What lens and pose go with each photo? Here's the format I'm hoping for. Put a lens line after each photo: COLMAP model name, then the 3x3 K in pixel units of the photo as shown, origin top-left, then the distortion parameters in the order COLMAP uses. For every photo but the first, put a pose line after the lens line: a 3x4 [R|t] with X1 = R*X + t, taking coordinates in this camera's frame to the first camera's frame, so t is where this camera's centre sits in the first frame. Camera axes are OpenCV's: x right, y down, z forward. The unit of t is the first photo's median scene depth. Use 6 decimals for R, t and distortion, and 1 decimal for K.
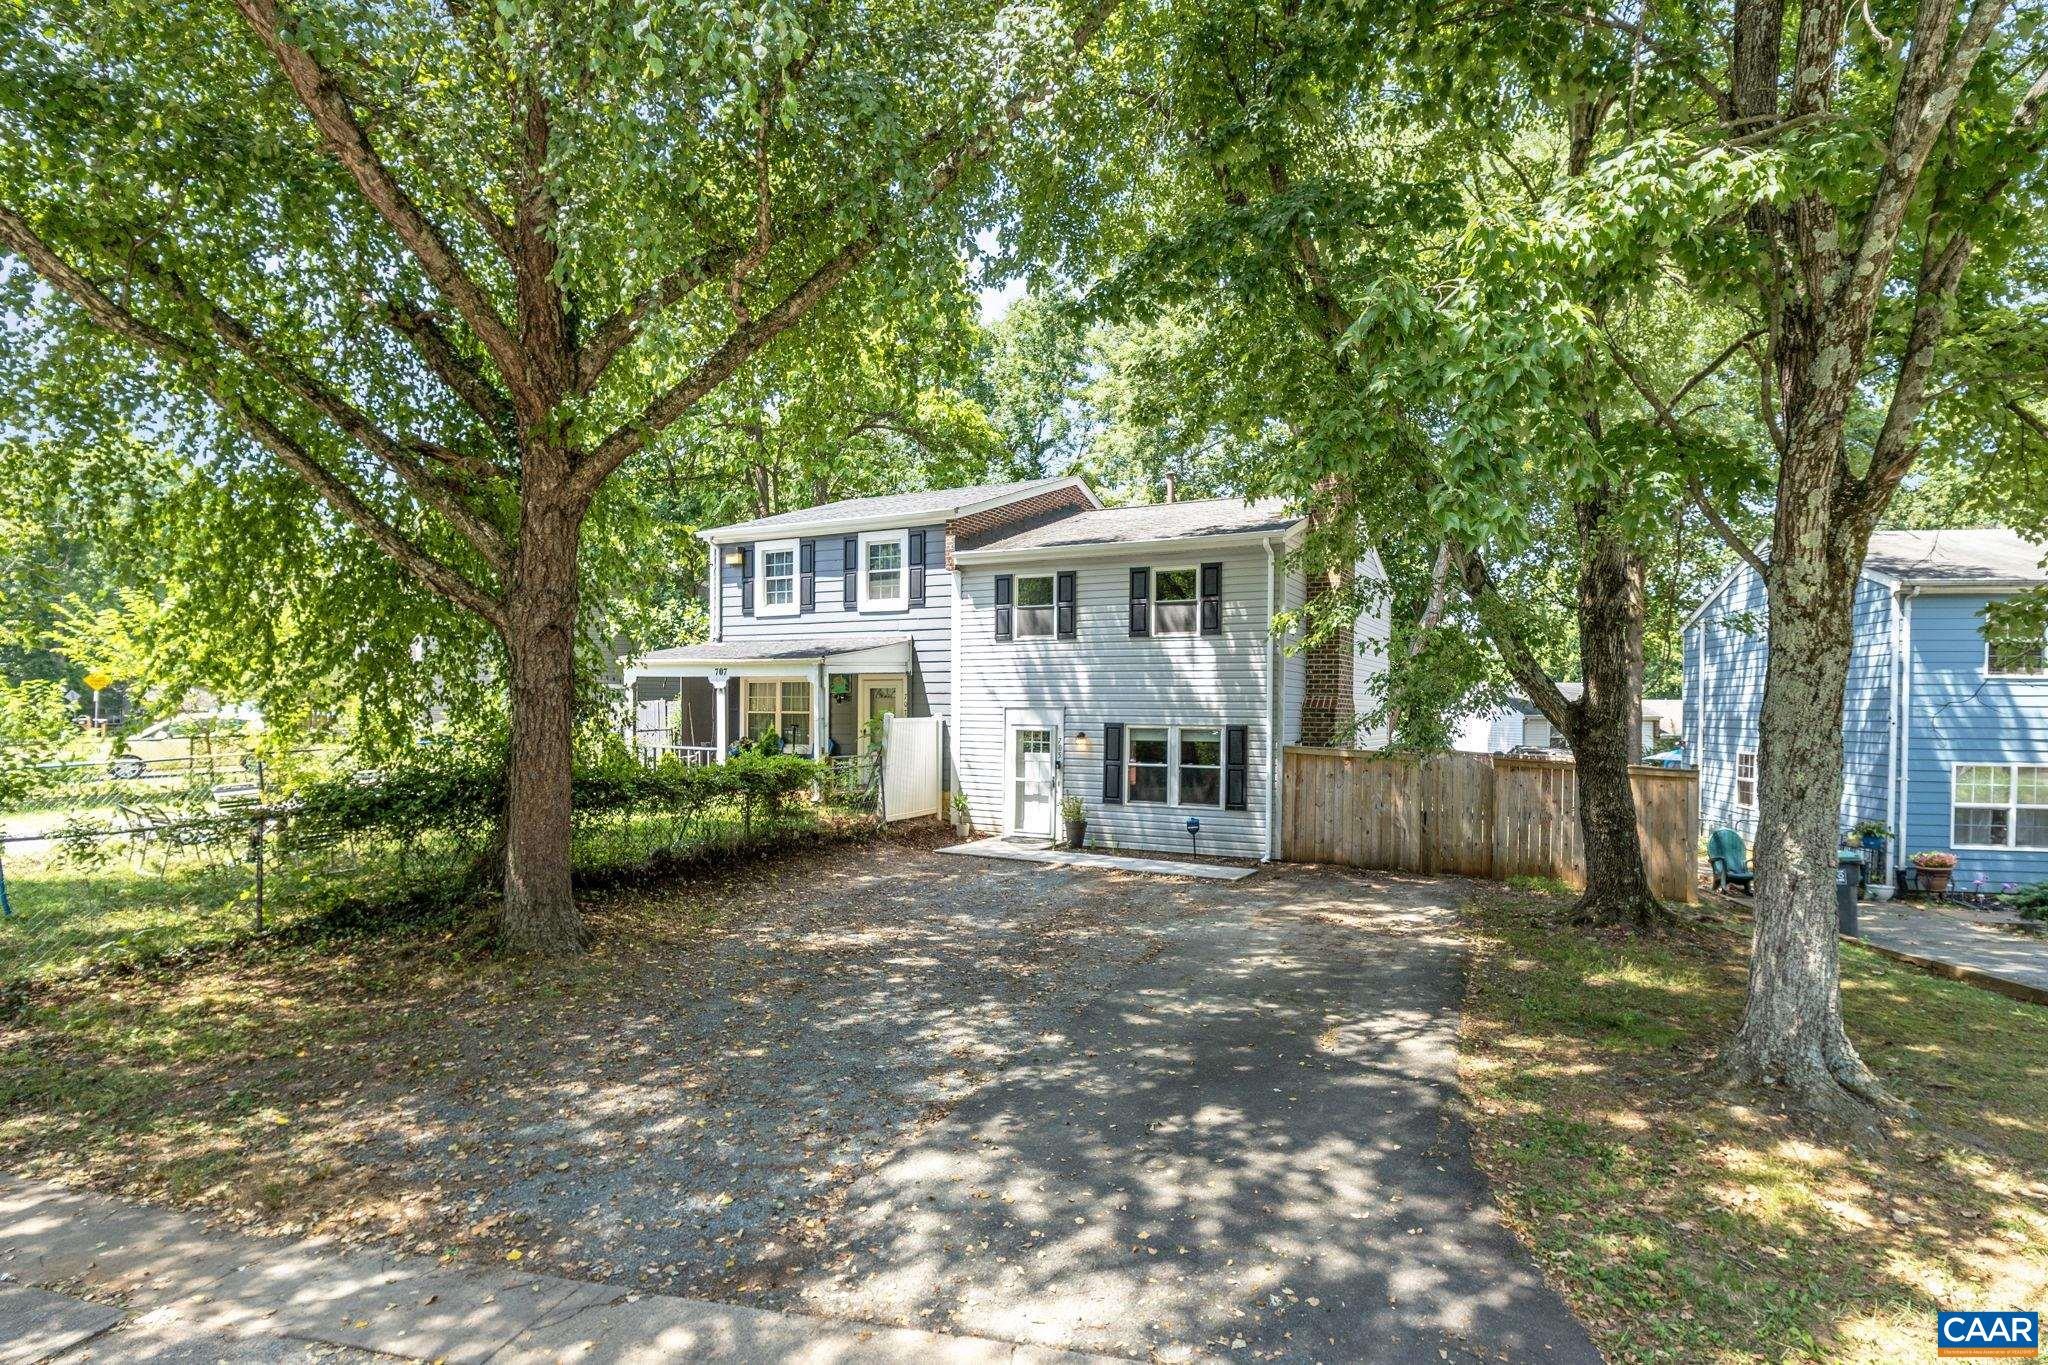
lens RADIAL K [[875.8, 0, 1015.1], [0, 875.8, 680.9], [0, 0, 1]] dist [-0.004478, -0.000037]
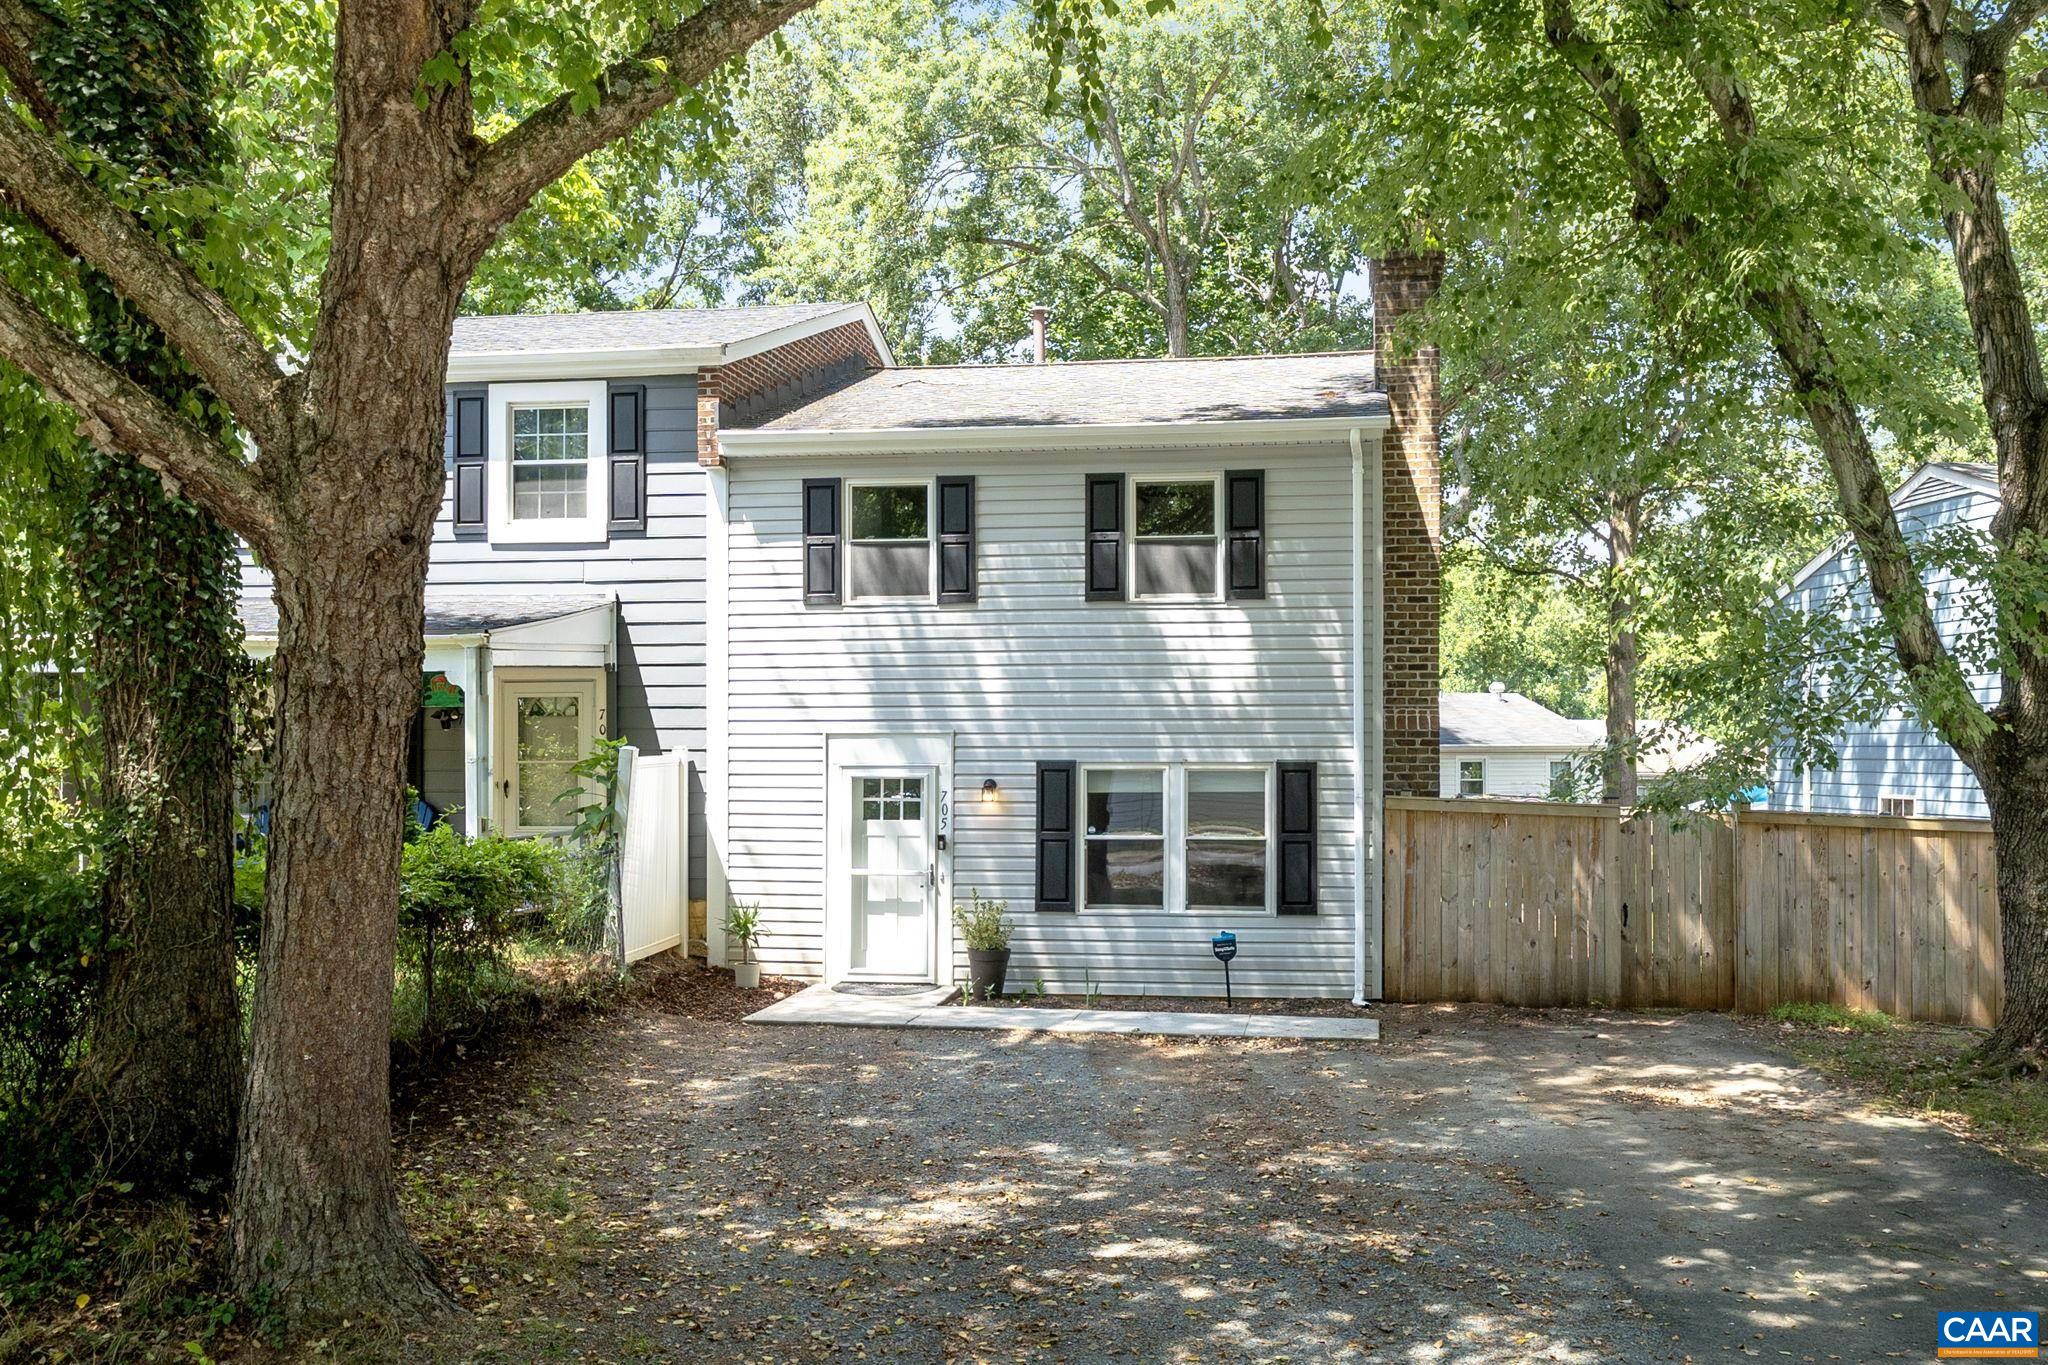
lens RADIAL K [[1593.5, 0, 1049.5], [0, 1593.5, 648.6], [0, 0, 1]] dist [-0.004648, -0.001207]
pose [[0.957545, 0.006967, 0.288200, -0.174200], [0.000091, 0.999701, -0.024468, 0.003286], [-0.288284, 0.023455, 0.957258, 0.065208]]
